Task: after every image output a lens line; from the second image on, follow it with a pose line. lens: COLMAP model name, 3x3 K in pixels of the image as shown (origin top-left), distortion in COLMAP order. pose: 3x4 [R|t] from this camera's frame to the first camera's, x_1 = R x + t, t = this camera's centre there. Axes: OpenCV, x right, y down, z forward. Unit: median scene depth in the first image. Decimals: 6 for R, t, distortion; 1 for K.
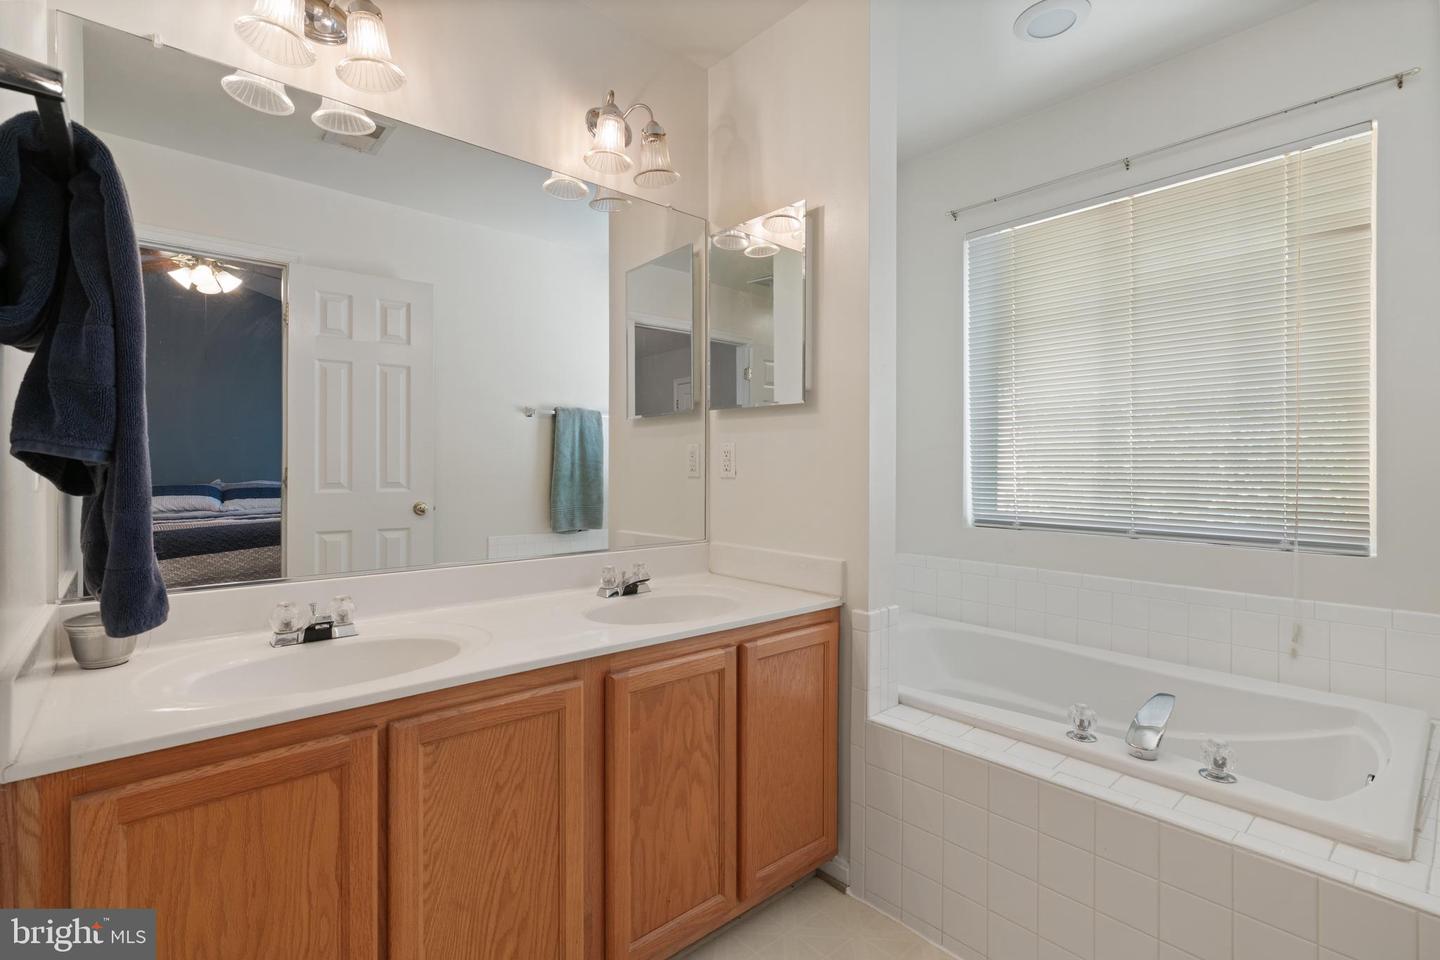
lens RADIAL K [[660.4, 0, 714.3], [0, 660.4, 481.0], [0, 0, 1]] dist [0.005129, -0.000071]
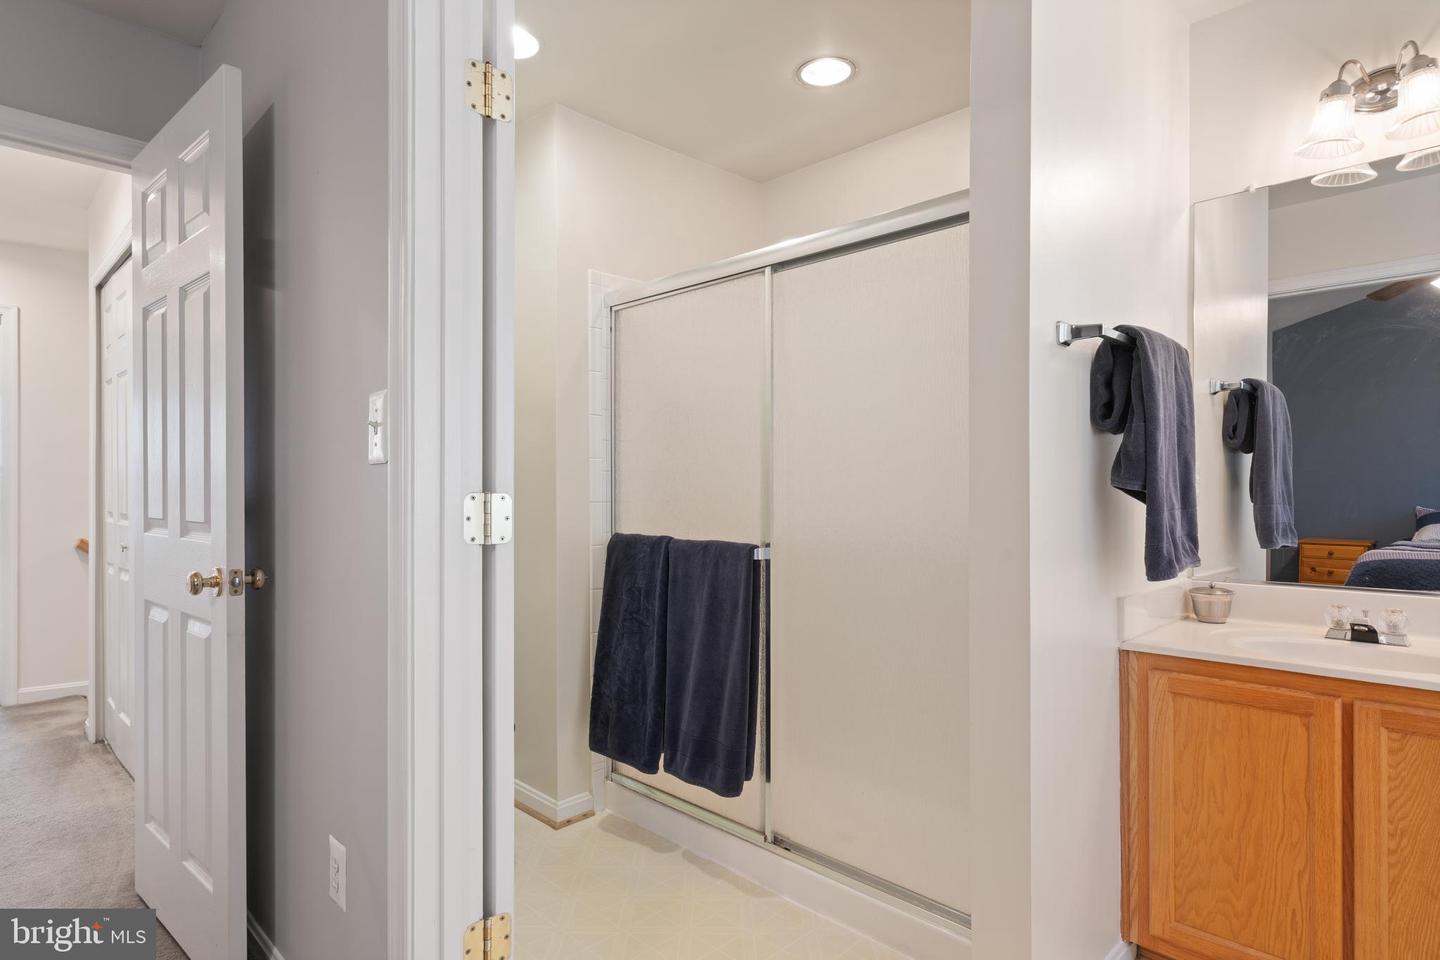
lens RADIAL K [[765.9, 0, 708.0], [0, 765.9, 484.9], [0, 0, 1]] dist [0.005442, -0.000545]
pose [[0.048090, -0.015036, -0.998730, 0.880171], [-0.017493, 0.999721, -0.015893, 0.008397], [0.998690, 0.018235, 0.047814, -0.279438]]
